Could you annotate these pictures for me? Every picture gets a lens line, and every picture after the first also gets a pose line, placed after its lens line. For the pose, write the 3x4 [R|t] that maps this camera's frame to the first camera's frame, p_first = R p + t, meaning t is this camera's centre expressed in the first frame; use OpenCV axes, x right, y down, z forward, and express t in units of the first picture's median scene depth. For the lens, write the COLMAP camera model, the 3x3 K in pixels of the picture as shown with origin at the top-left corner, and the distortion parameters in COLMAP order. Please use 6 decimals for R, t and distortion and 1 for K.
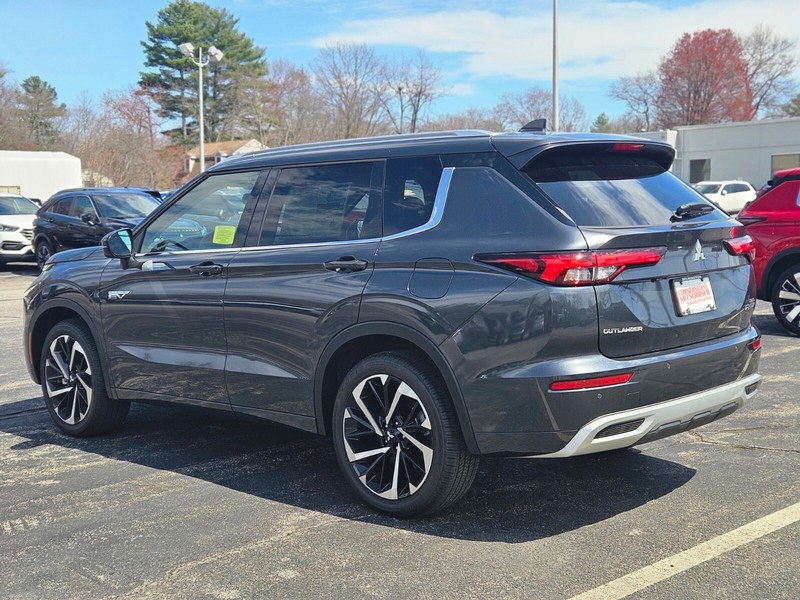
lens RADIAL K [[1098.1, 0, 401.6], [0, 1098.1, 312.2], [0, 0, 1]] dist [0.094782, -0.072520]
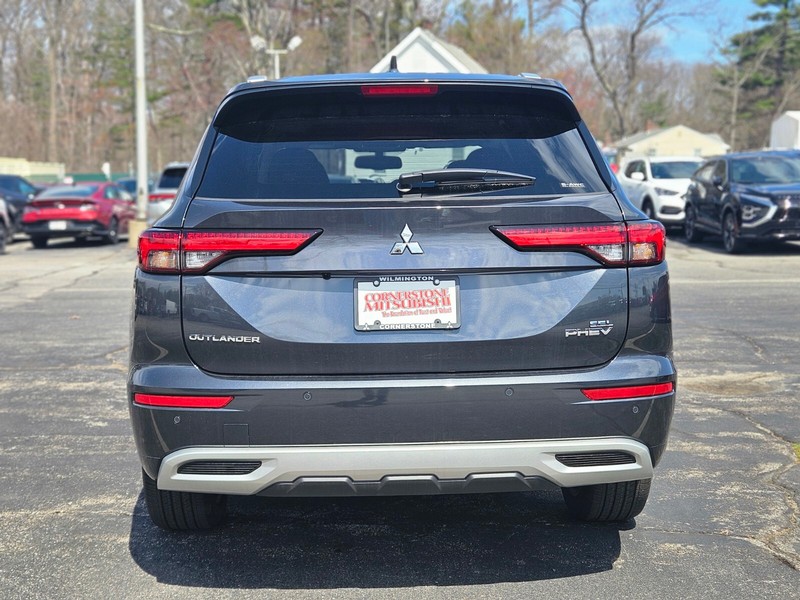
lens RADIAL K [[1098.1, 0, 401.6], [0, 1098.1, 312.2], [0, 0, 1]] dist [0.094782, -0.072520]
pose [[0.701122, 0.098128, -0.706257, 0.762713], [-0.075247, 0.995137, 0.063566, -0.054506], [0.709060, 0.008576, 0.705096, 0.525739]]
